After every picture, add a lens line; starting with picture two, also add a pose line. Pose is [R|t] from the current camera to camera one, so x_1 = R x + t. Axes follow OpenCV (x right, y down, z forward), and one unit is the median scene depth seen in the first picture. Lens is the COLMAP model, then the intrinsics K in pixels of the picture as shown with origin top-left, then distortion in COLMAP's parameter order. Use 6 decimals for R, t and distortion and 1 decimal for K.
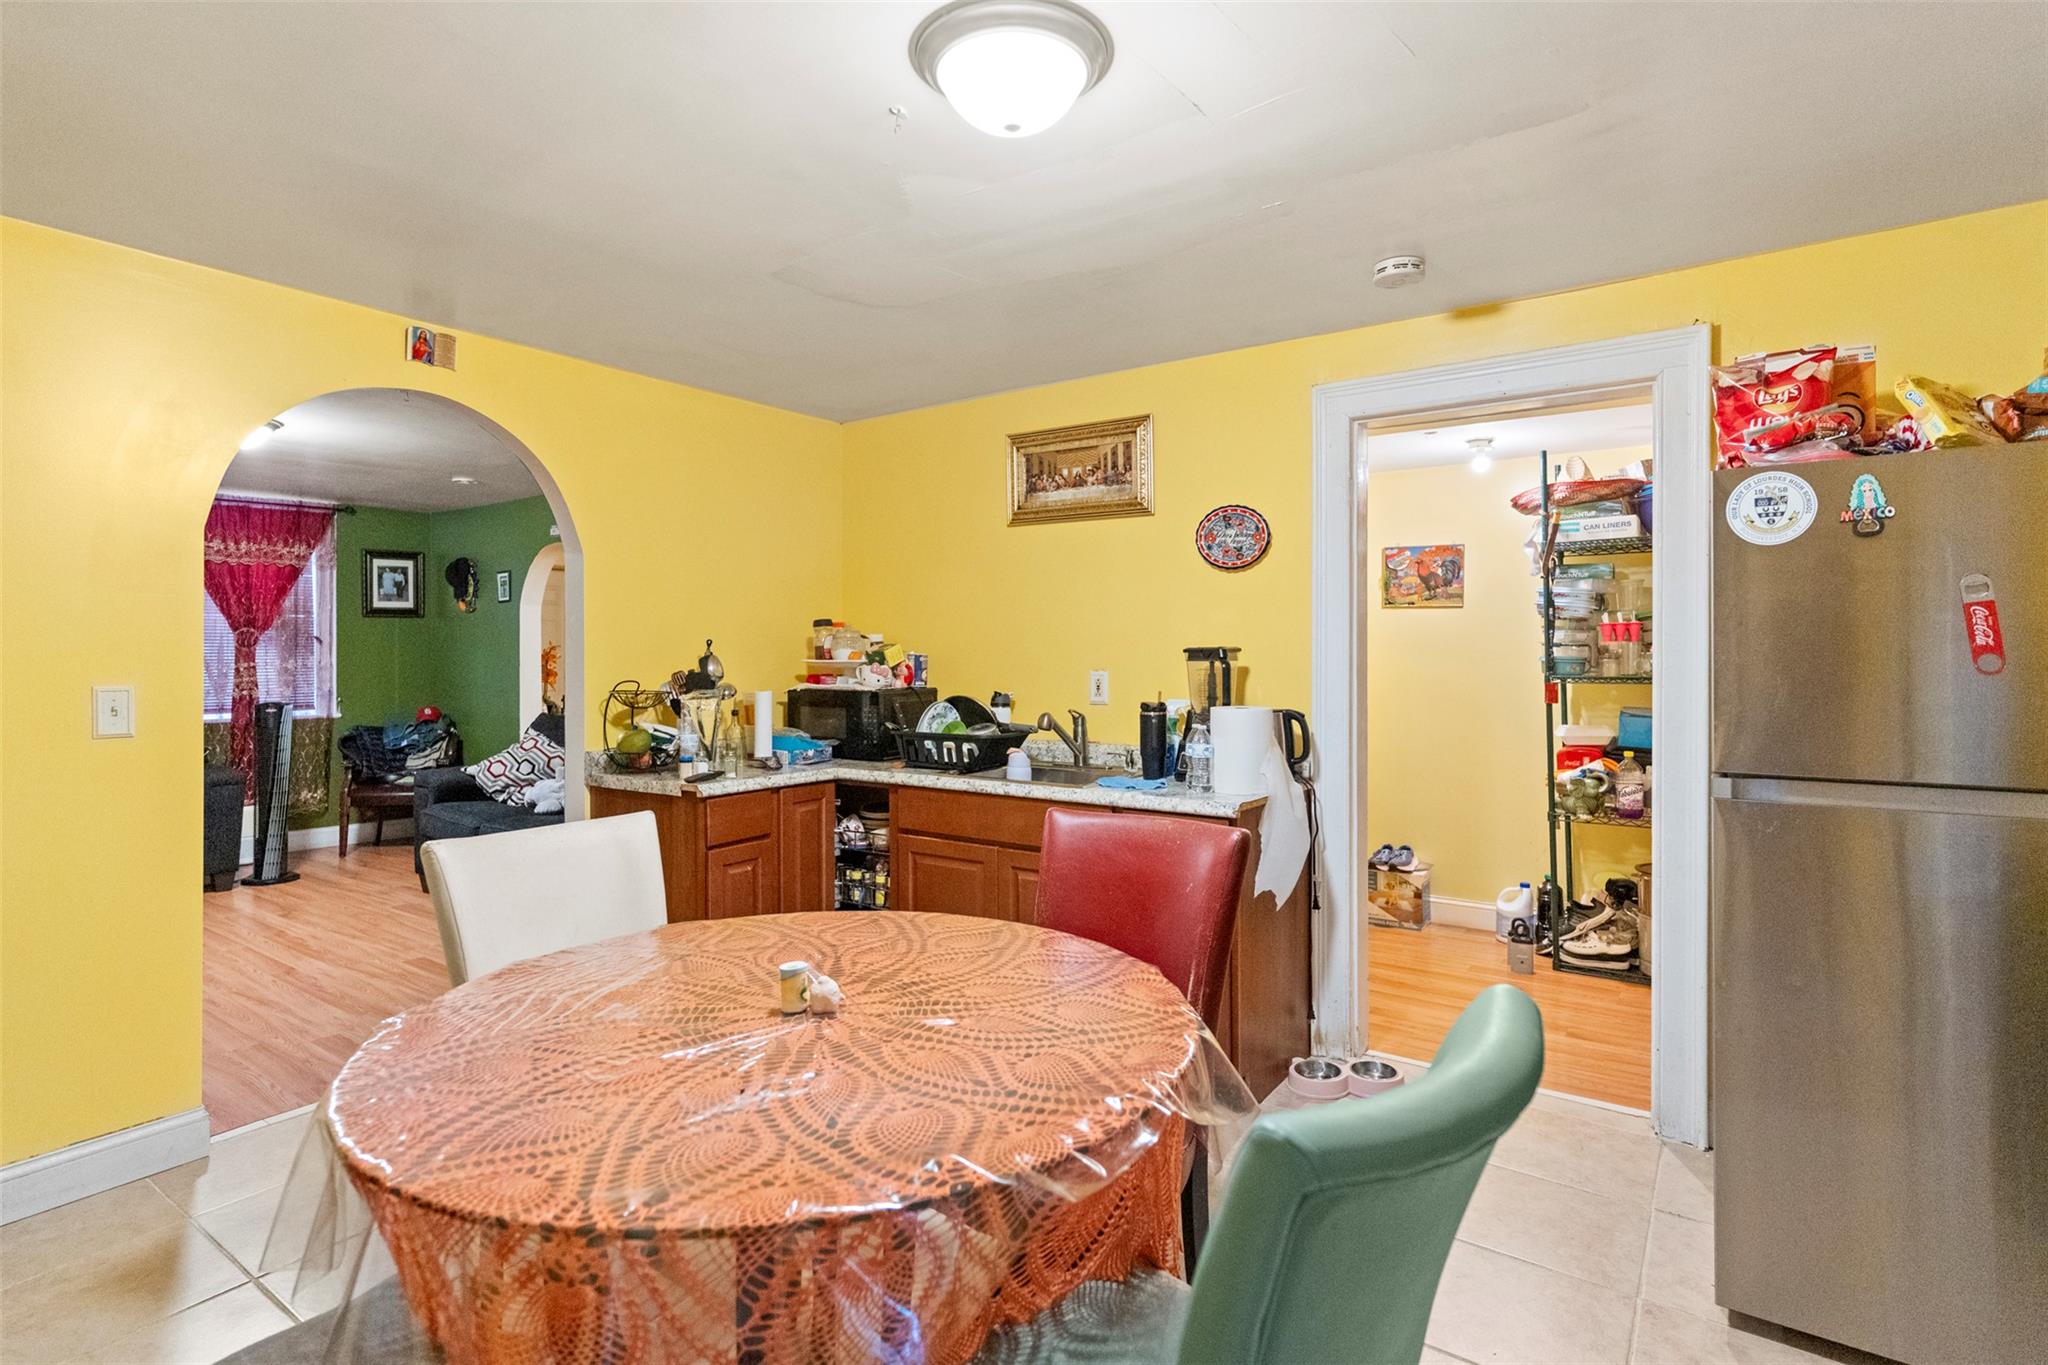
lens RADIAL K [[1007.2, 0, 1029.1], [0, 1007.2, 665.6], [0, 0, 1]] dist [0.002412, 0.000127]
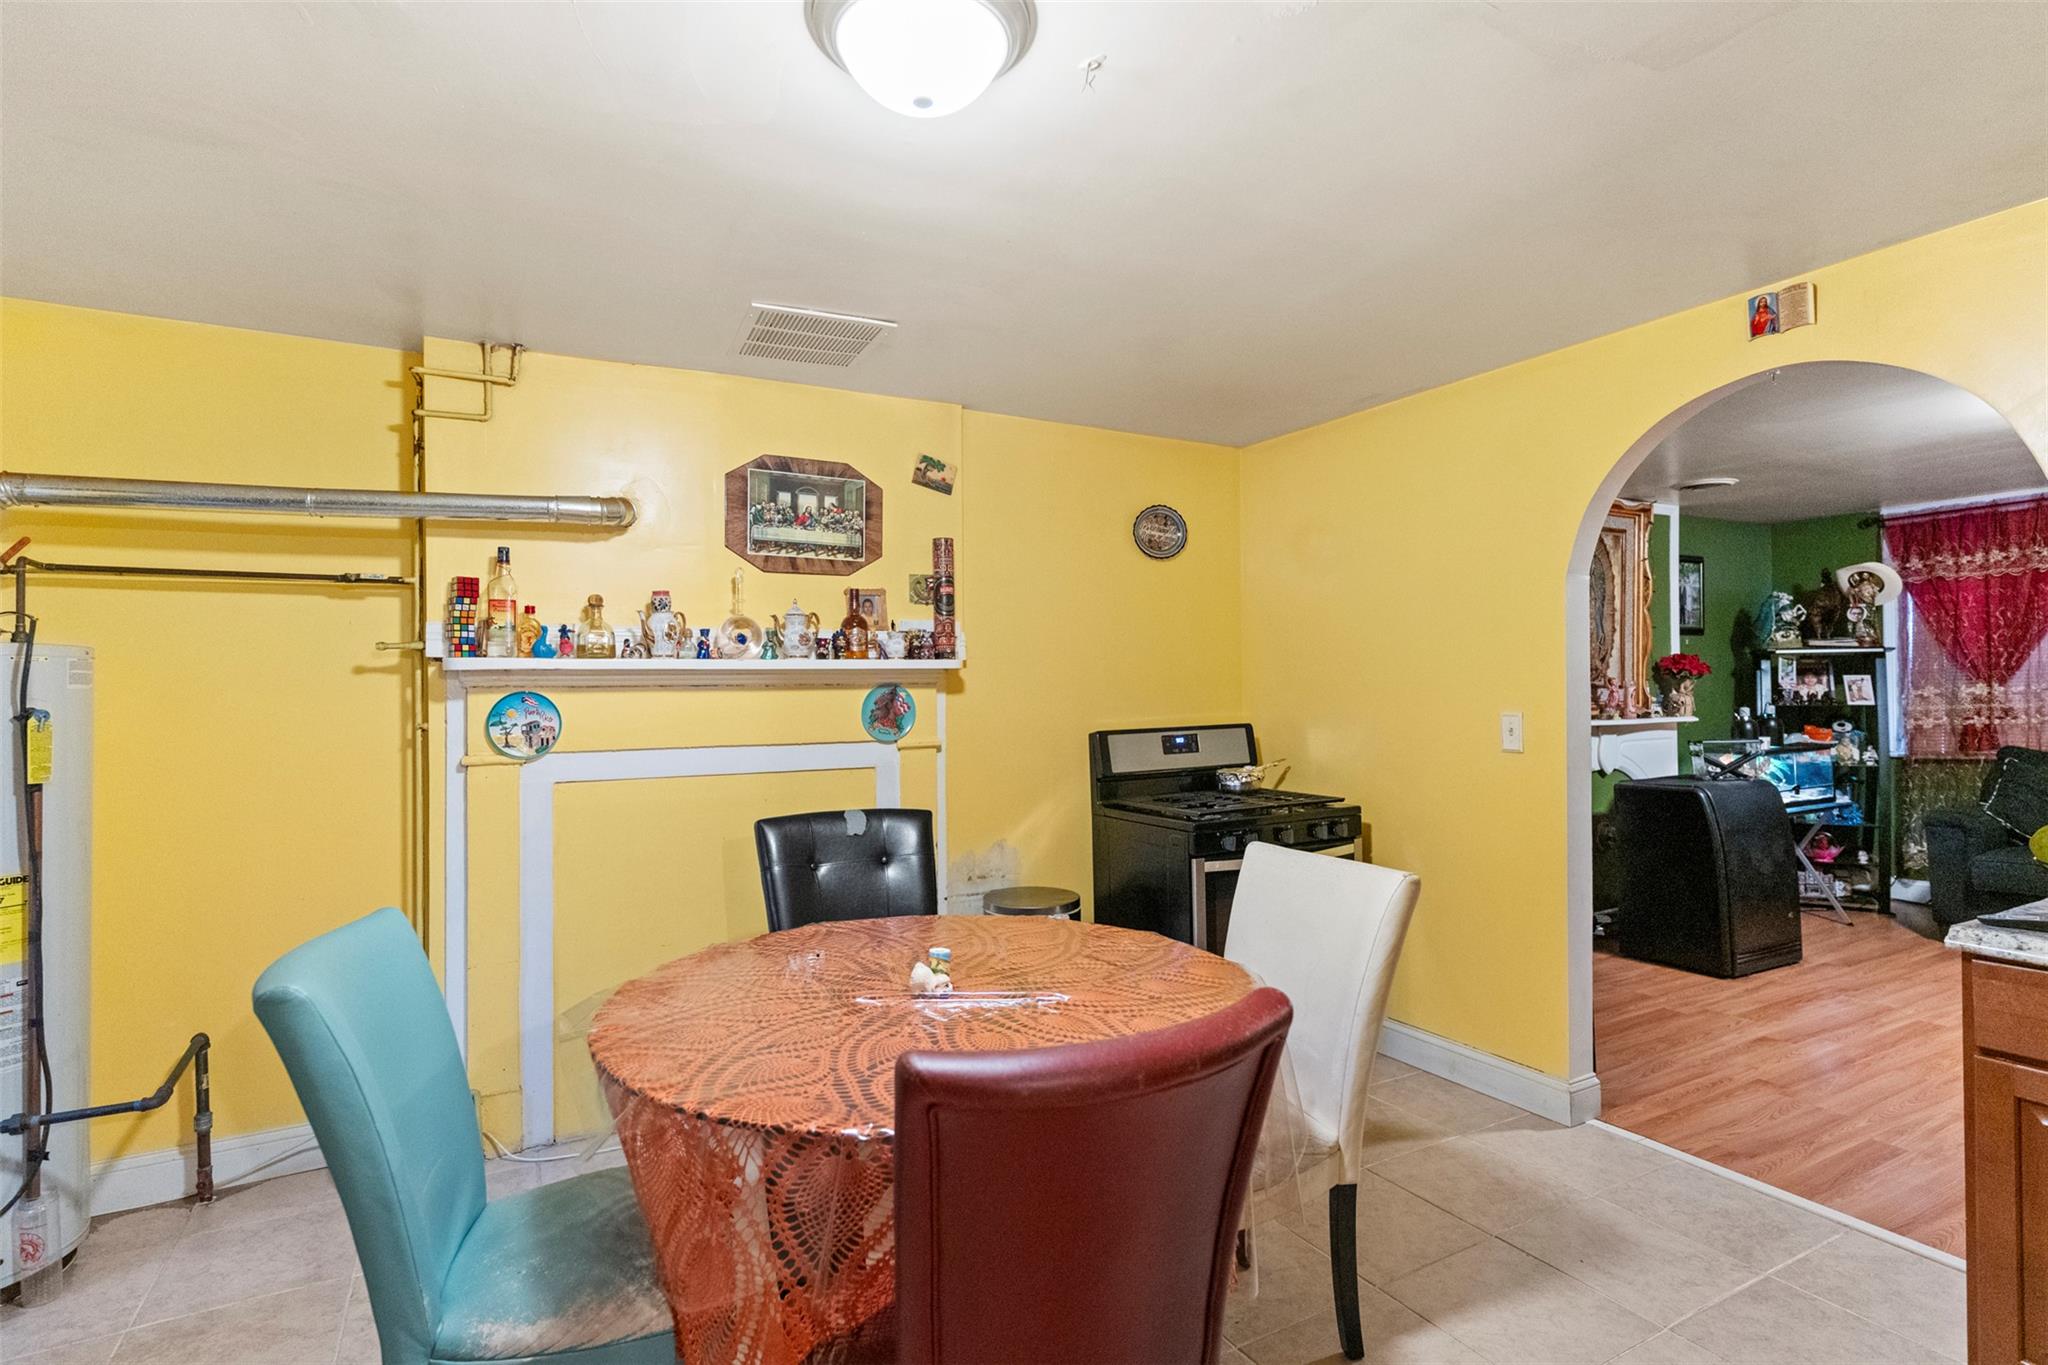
lens RADIAL K [[1007.2, 0, 1016.0], [0, 1007.2, 677.3], [0, 0, 1]] dist [0.002412, 0.000127]
pose [[-0.441885, 0.000690, -0.897072, 0.191618], [-0.004236, 0.999987, 0.002856, -0.009034], [0.897062, 0.005062, -0.441876, 0.377202]]
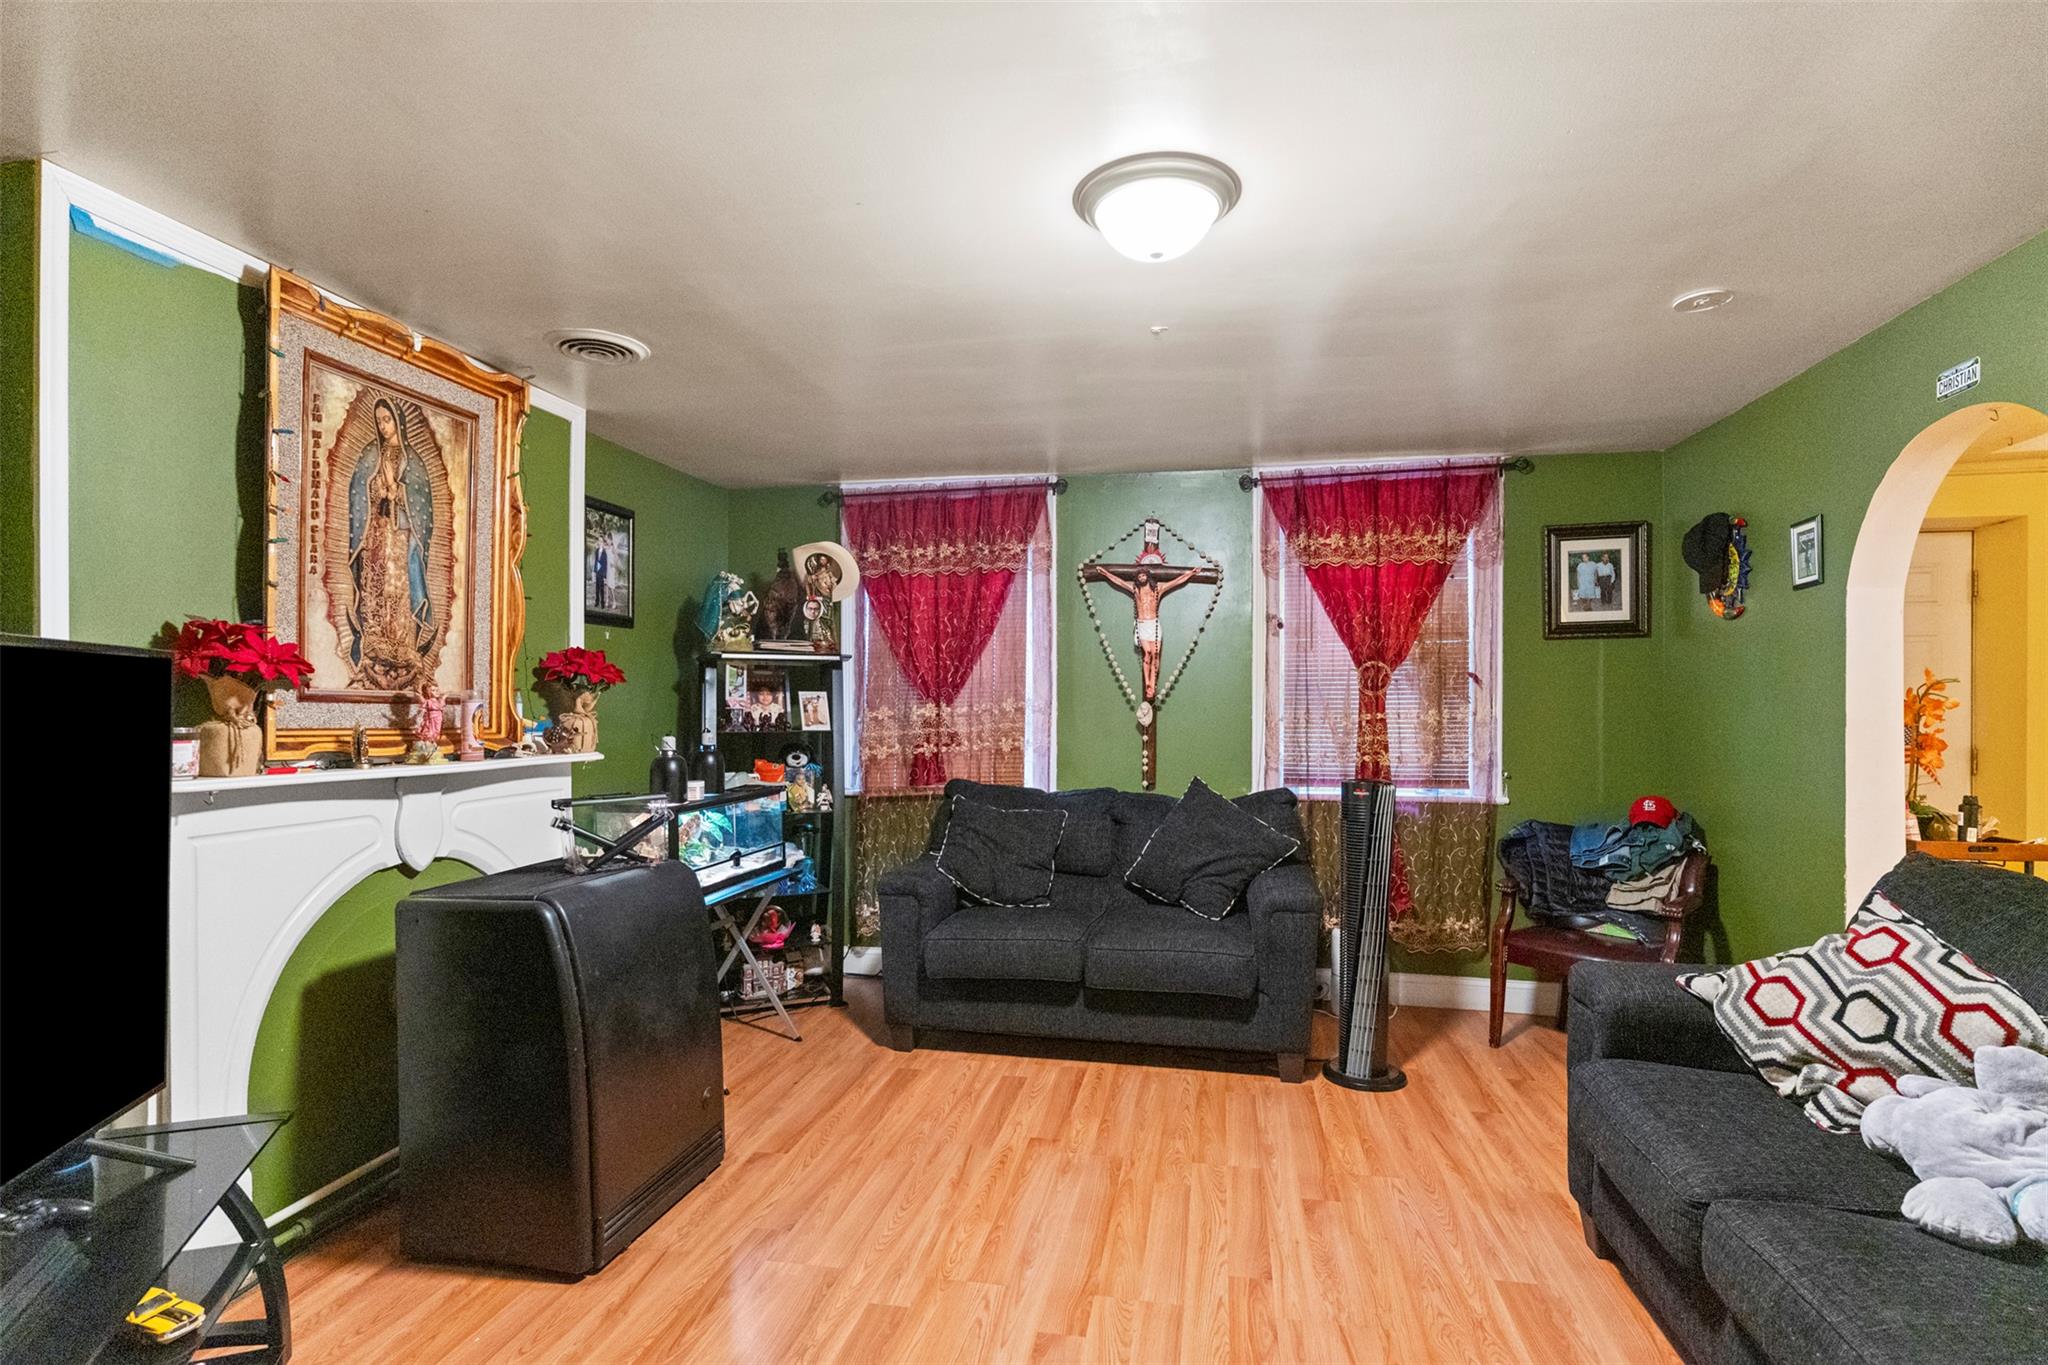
lens RADIAL K [[1007.2, 0, 1017.7], [0, 1007.2, 697.3], [0, 0, 1]] dist [0.002412, 0.000127]
pose [[0.405273, -0.006943, -0.914169, -0.253034], [-0.015017, 0.999786, -0.014250, -0.000246], [0.914072, 0.019504, 0.405082, 0.498937]]
